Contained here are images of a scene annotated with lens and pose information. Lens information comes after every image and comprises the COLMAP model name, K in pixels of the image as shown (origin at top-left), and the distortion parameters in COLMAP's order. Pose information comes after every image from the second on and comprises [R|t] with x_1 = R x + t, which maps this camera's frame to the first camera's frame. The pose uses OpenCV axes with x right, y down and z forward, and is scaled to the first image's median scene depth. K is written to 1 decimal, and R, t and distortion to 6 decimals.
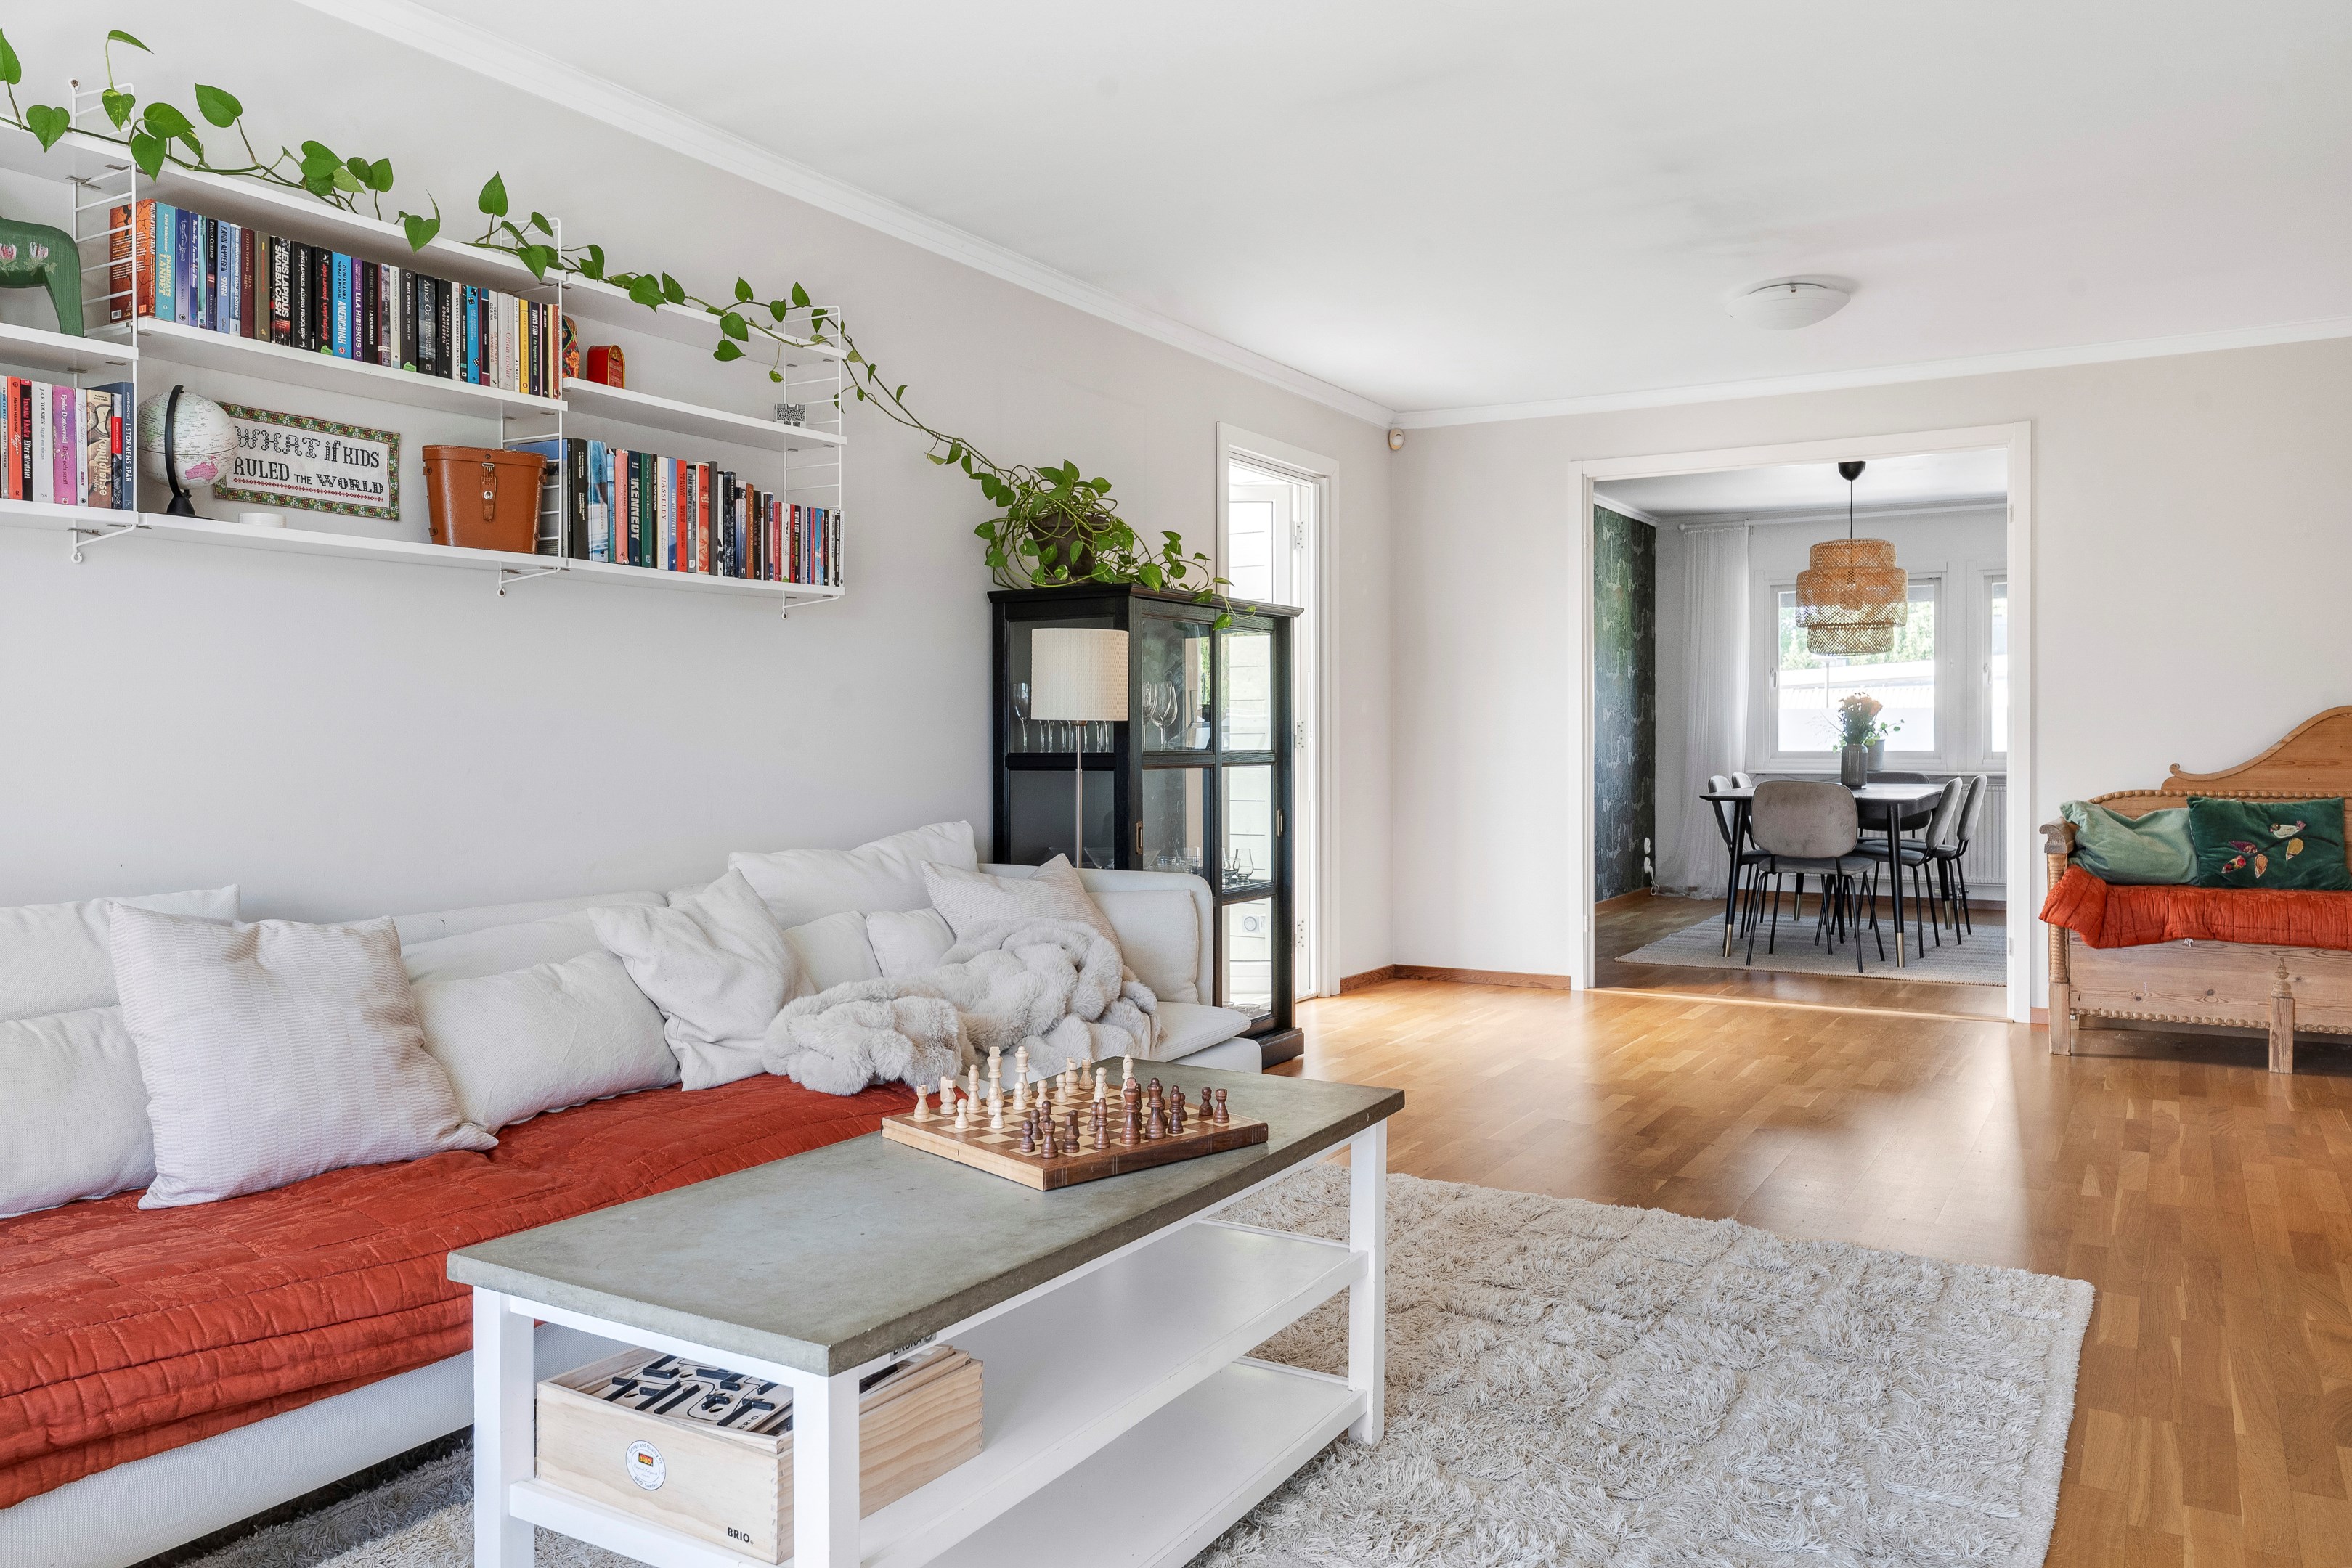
lens RADIAL K [[1616.5, 0, 1168.9], [0, 1616.5, 769.5], [0, 0, 1]] dist [-0.003345, 0.003199]
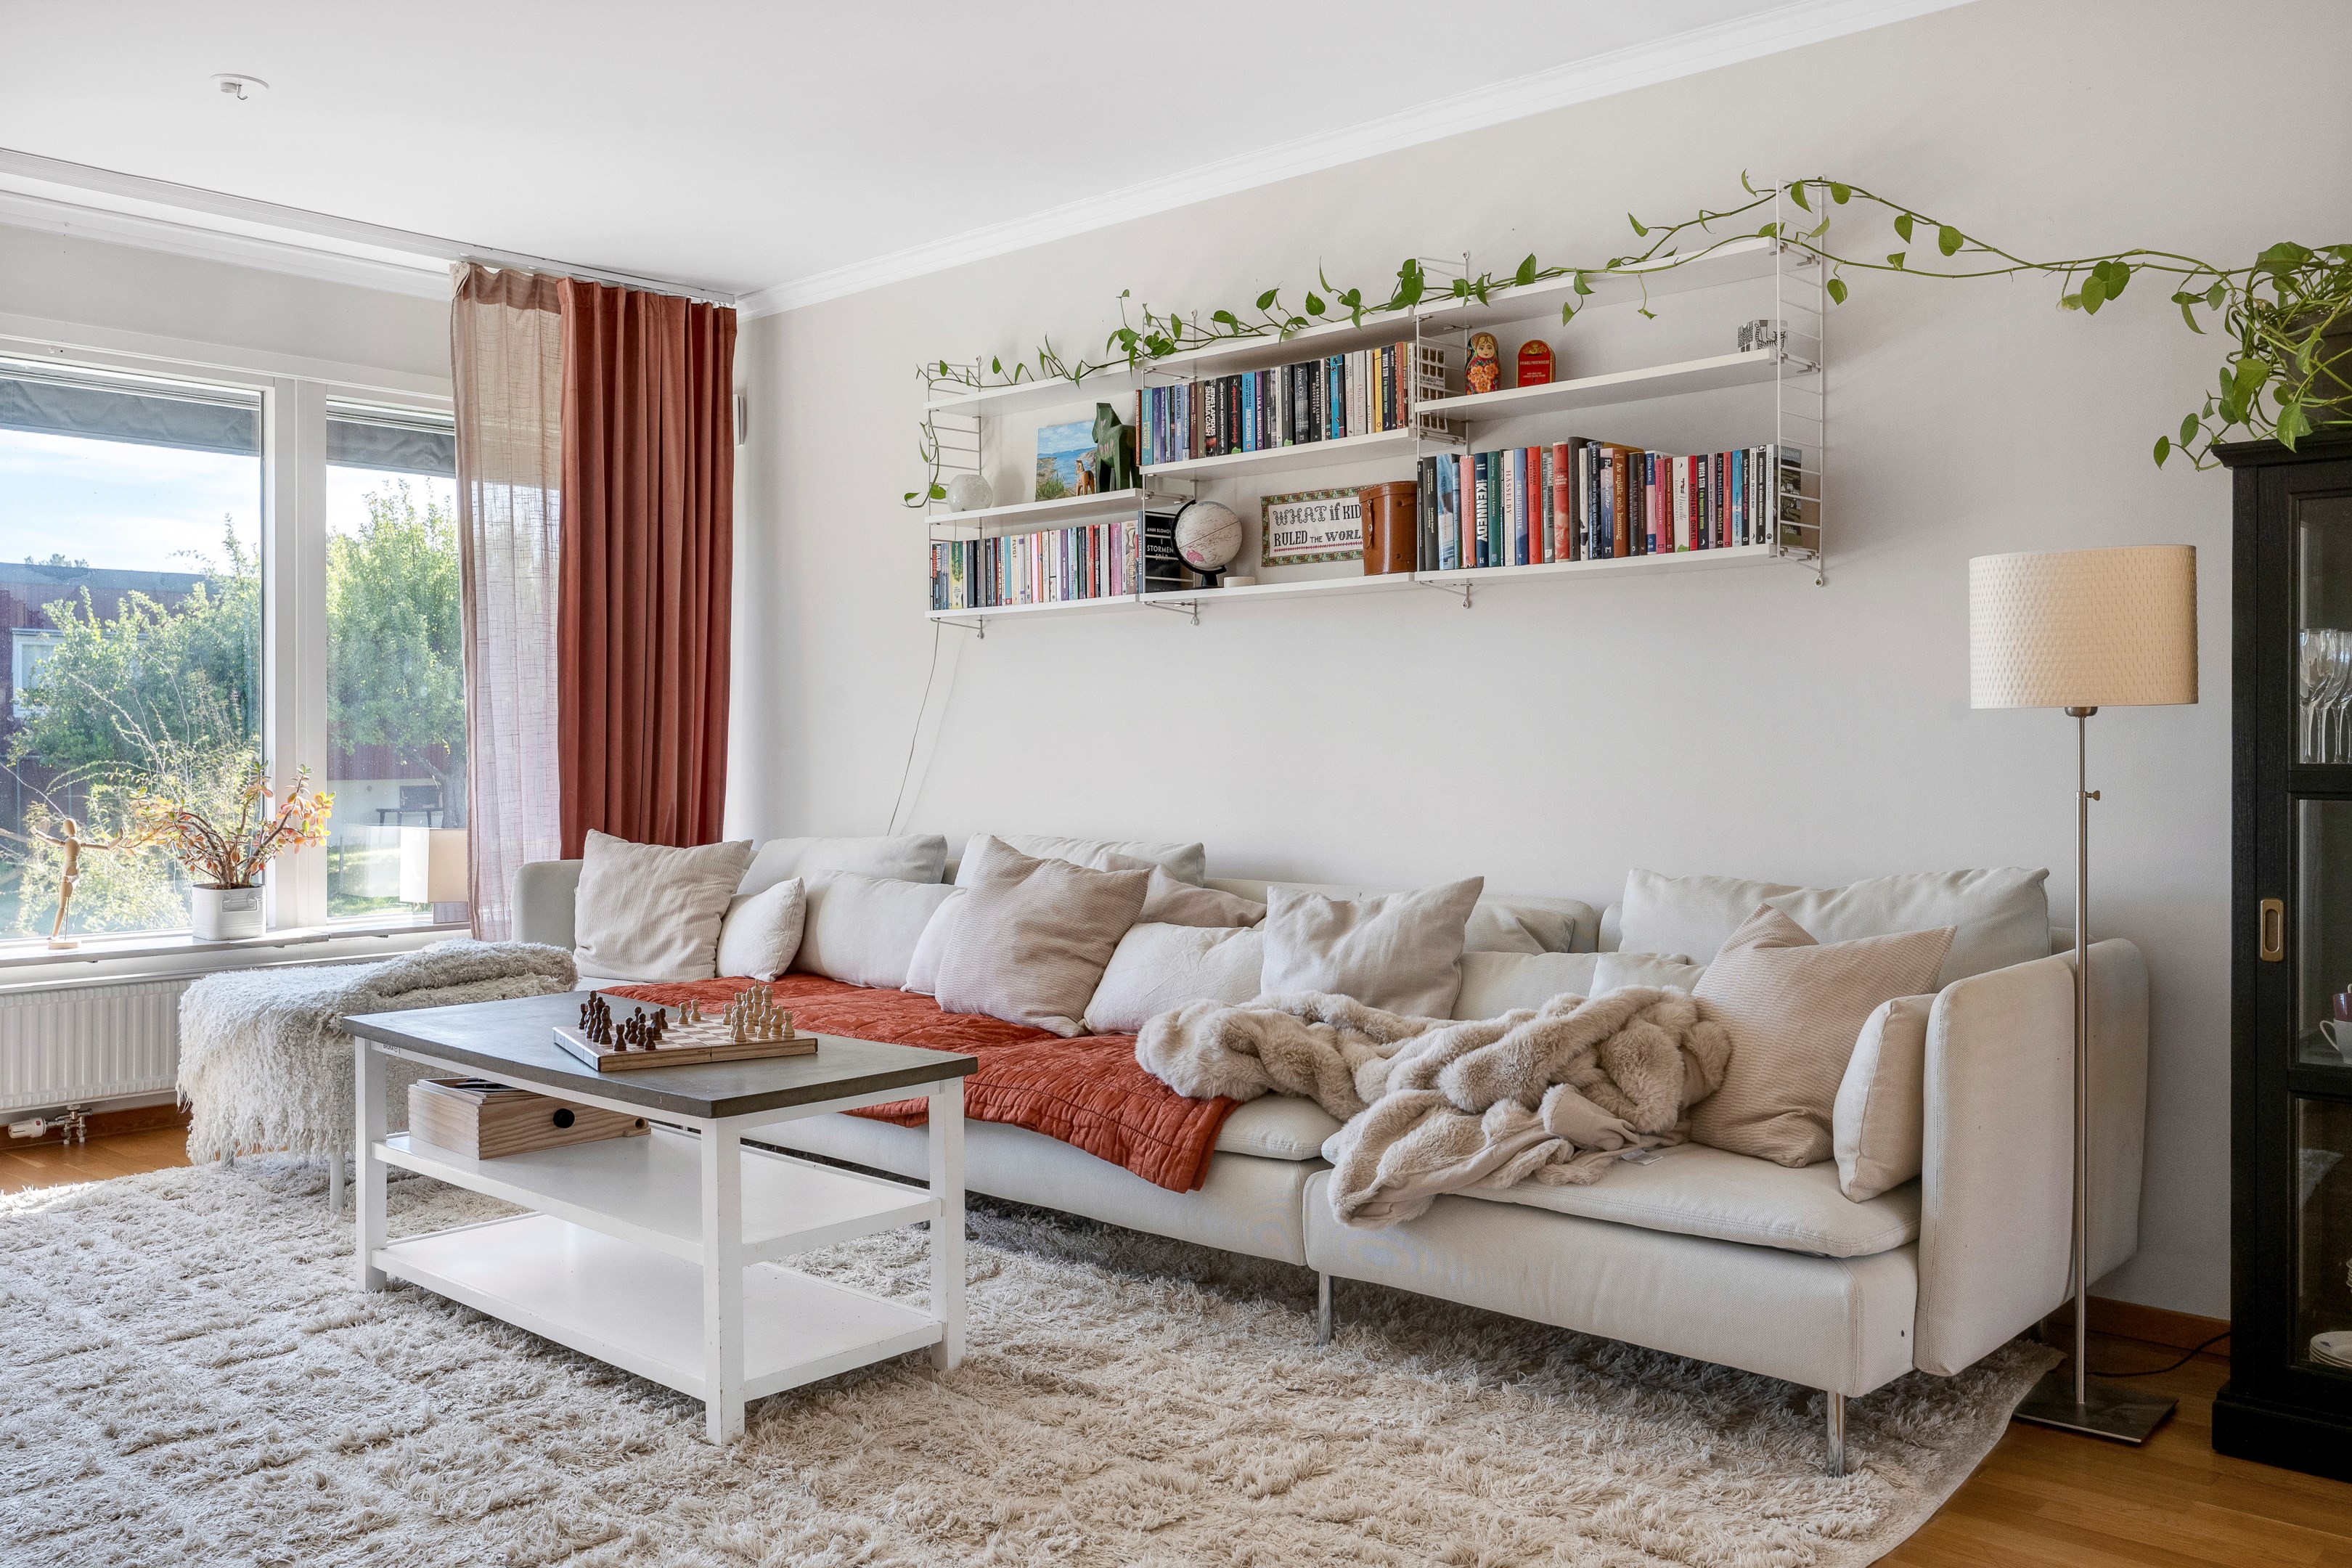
lens RADIAL K [[1844.8, 0, 1168.3], [0, 1844.8, 771.9], [0, 0, 1]] dist [-0.002128, 0.010950]
pose [[-0.170483, 0.015331, -0.985241, 0.873439], [-0.017940, 0.999665, 0.018660, -0.018202], [0.985197, 0.020856, -0.170151, 1.059937]]
